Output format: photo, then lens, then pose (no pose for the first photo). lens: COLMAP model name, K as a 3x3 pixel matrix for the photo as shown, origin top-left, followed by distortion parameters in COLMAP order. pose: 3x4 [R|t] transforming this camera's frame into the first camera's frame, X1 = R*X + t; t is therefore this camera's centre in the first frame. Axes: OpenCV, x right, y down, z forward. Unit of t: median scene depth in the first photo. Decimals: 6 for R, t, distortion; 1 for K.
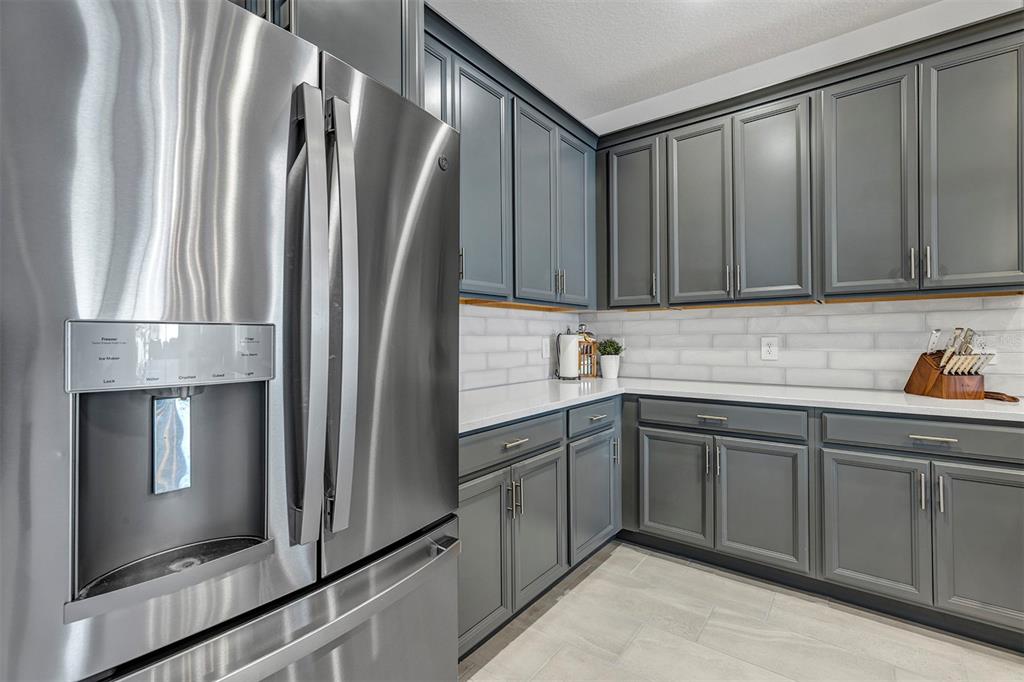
lens RADIAL K [[467.0, 0, 512.0], [0, 467.0, 341.0], [0, 0, 1]] dist [0.018711, -0.000062]
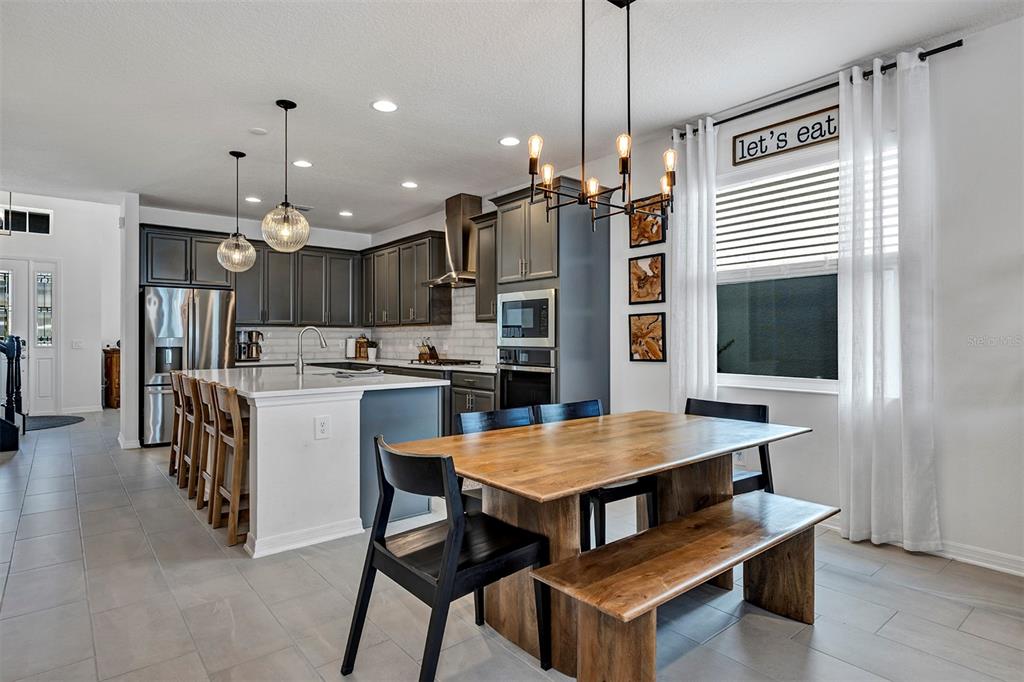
lens RADIAL K [[554.7, 0, 512.0], [0, 554.7, 341.0], [0, 0, 1]] dist [-0.000185, 0.000009]
pose [[0.972097, 0.004568, -0.234533, 1.820137], [-0.004687, 0.999989, 0.000049, -0.005698], [0.234531, 0.001052, 0.972108, -1.709762]]
